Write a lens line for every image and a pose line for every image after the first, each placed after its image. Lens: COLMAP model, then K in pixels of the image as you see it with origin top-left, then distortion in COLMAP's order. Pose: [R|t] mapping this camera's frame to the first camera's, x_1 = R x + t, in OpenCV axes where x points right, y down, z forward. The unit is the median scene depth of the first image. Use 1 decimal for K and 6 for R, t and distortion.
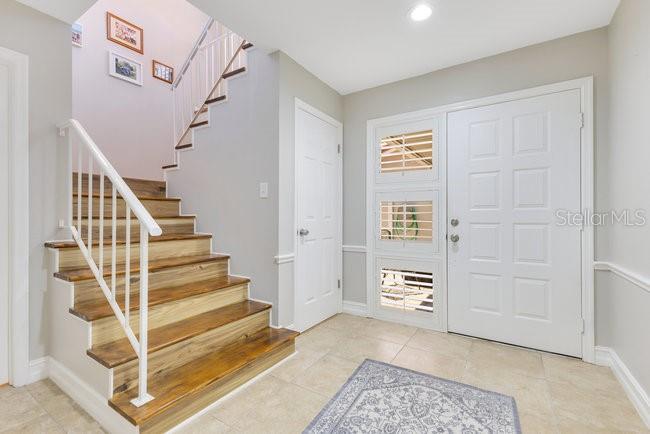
lens RADIAL K [[289.5, 0, 322.2], [0, 289.5, 215.0], [0, 0, 1]] dist [0.006781, -0.001815]
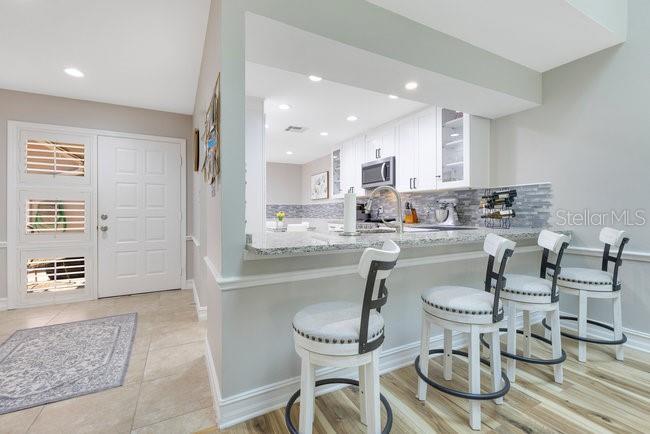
lens RADIAL K [[289.5, 0, 321.8], [0, 289.5, 210.3], [0, 0, 1]] dist [0.006781, -0.001815]
pose [[0.500310, 0.003530, 0.865839, -0.219745], [-0.004390, 0.999989, -0.001540, -0.008398], [-0.865835, -0.003031, 0.500320, -0.585944]]
